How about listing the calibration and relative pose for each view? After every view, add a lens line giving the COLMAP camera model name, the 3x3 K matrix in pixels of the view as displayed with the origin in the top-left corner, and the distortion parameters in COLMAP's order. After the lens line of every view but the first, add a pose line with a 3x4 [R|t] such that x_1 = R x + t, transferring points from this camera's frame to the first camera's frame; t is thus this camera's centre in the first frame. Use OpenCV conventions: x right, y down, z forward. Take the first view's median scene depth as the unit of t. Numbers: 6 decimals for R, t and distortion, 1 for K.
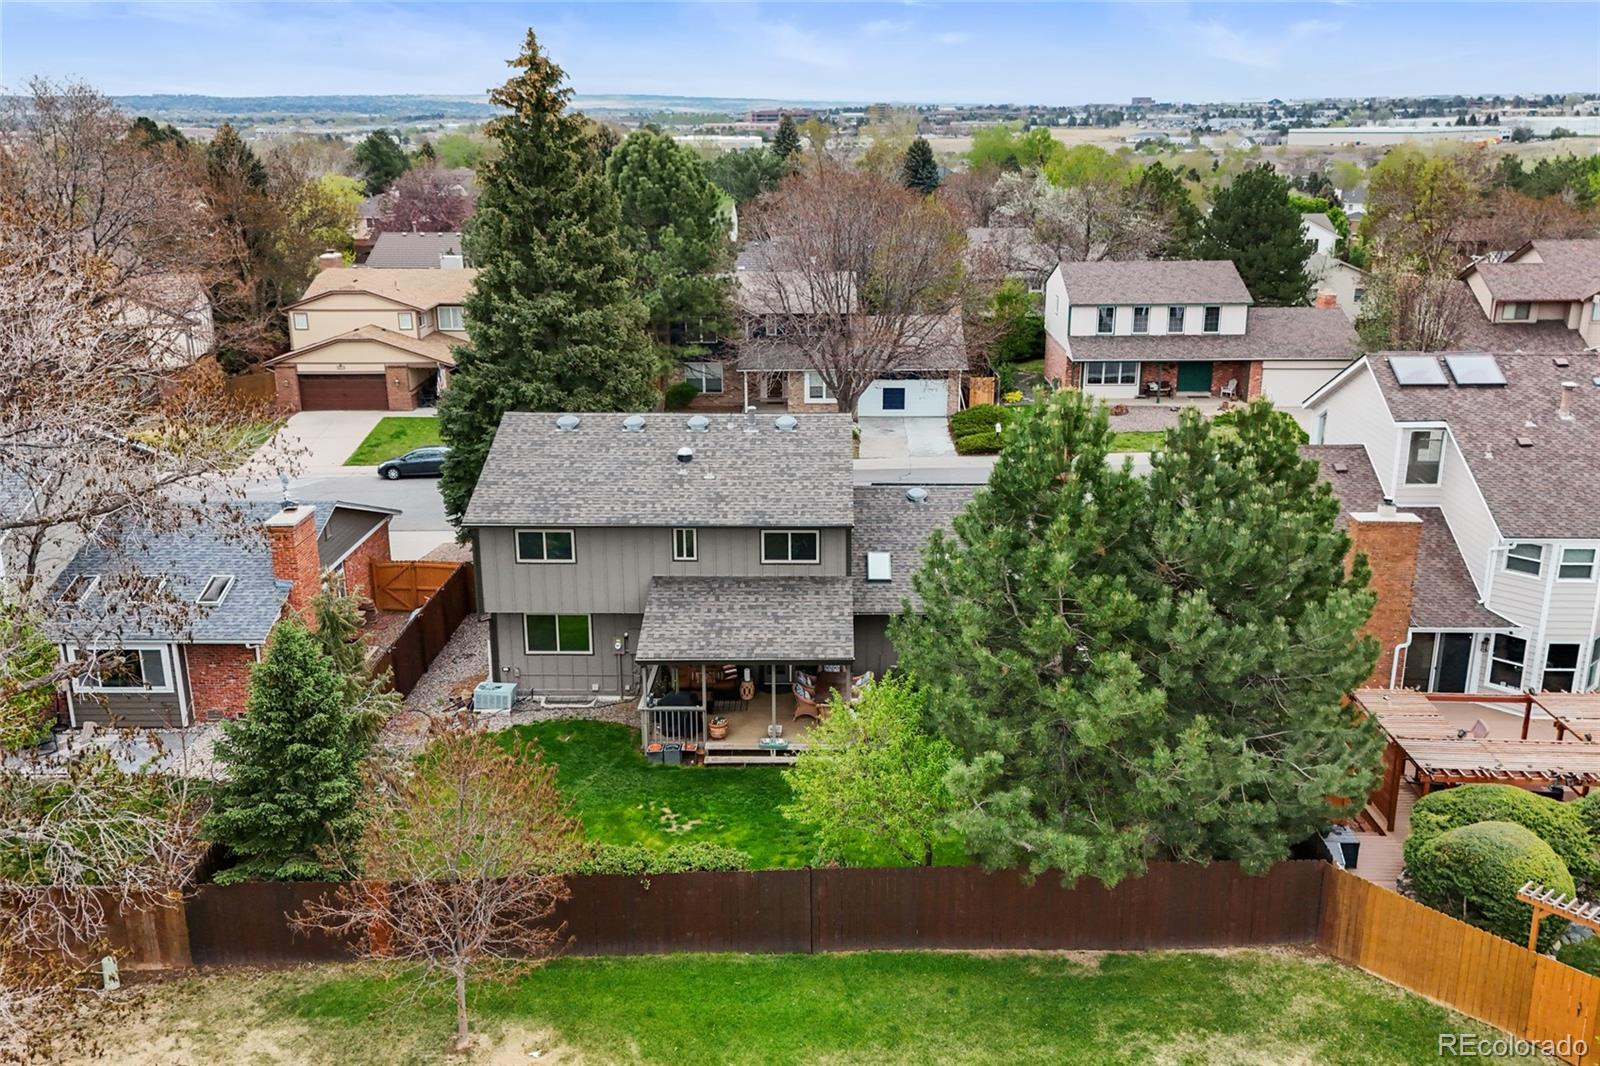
lens RADIAL K [[1371.3, 0, 800.0], [0, 1371.3, 533.0], [0, 0, 1]] dist [0.111786, -0.134344]
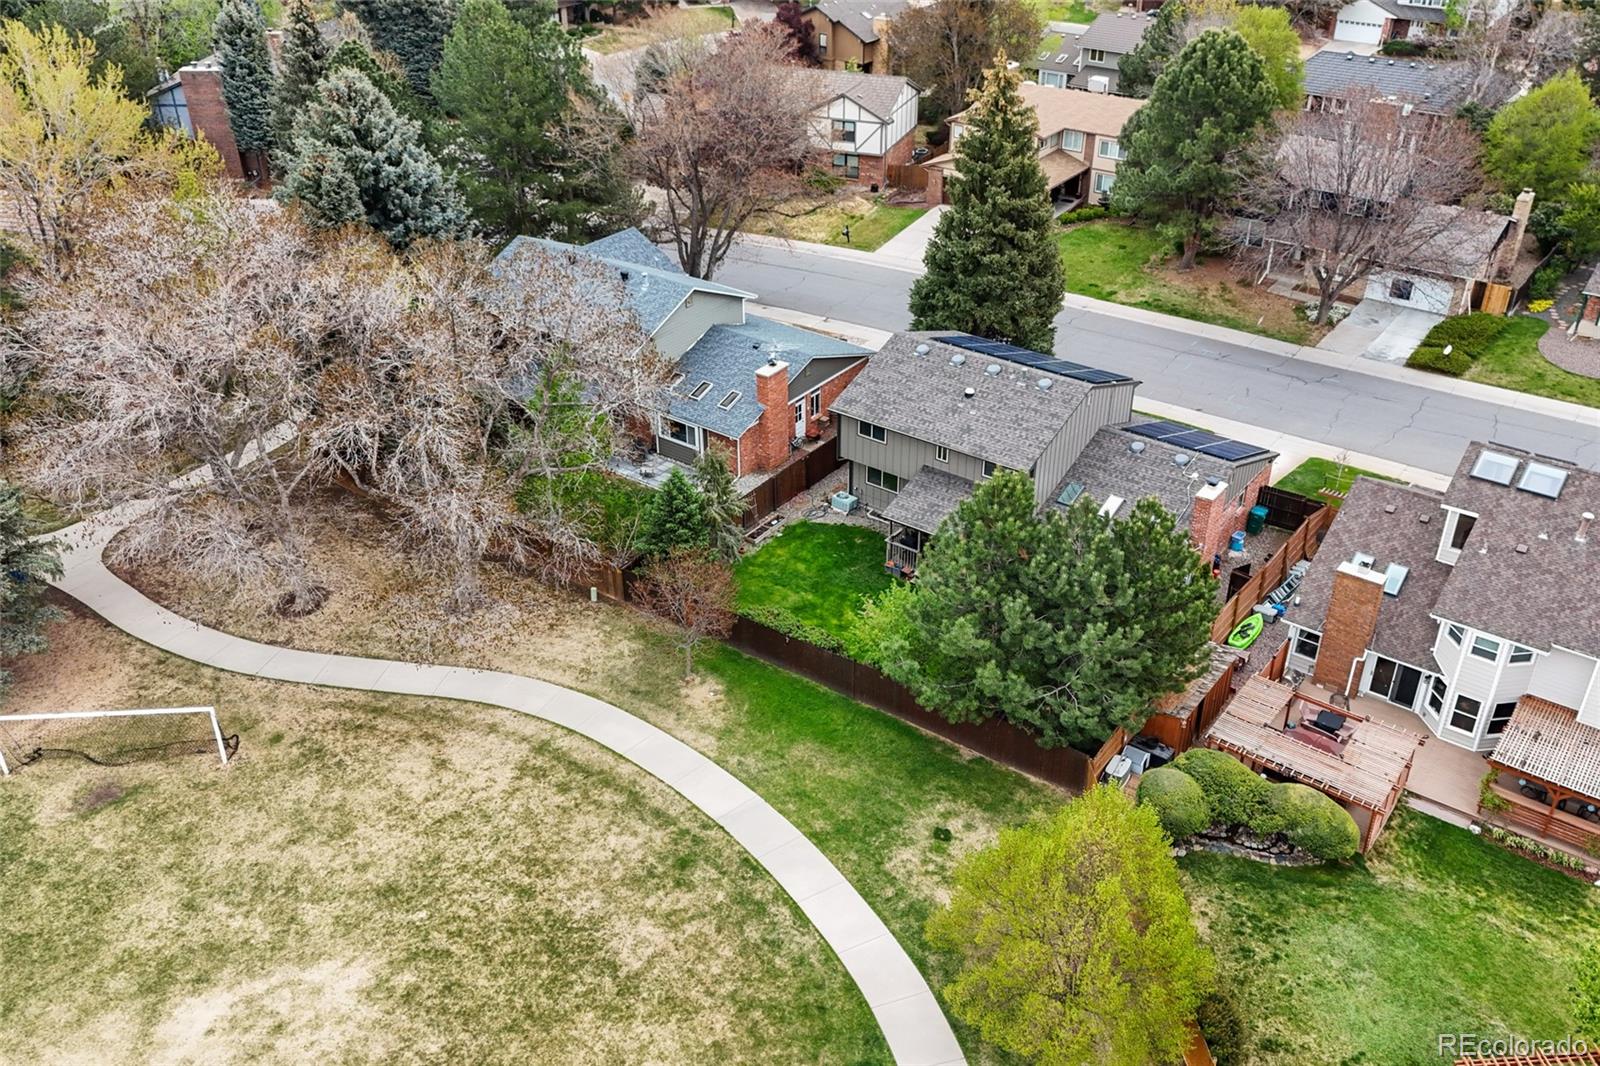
lens RADIAL K [[1371.3, 0, 800.0], [0, 1371.3, 533.0], [0, 0, 1]] dist [0.111786, -0.134344]
pose [[0.812951, 0.301931, -0.497943, 0.602927], [-0.165279, 0.939554, 0.299868, -0.352593], [0.558384, -0.161478, 0.813715, -0.431252]]
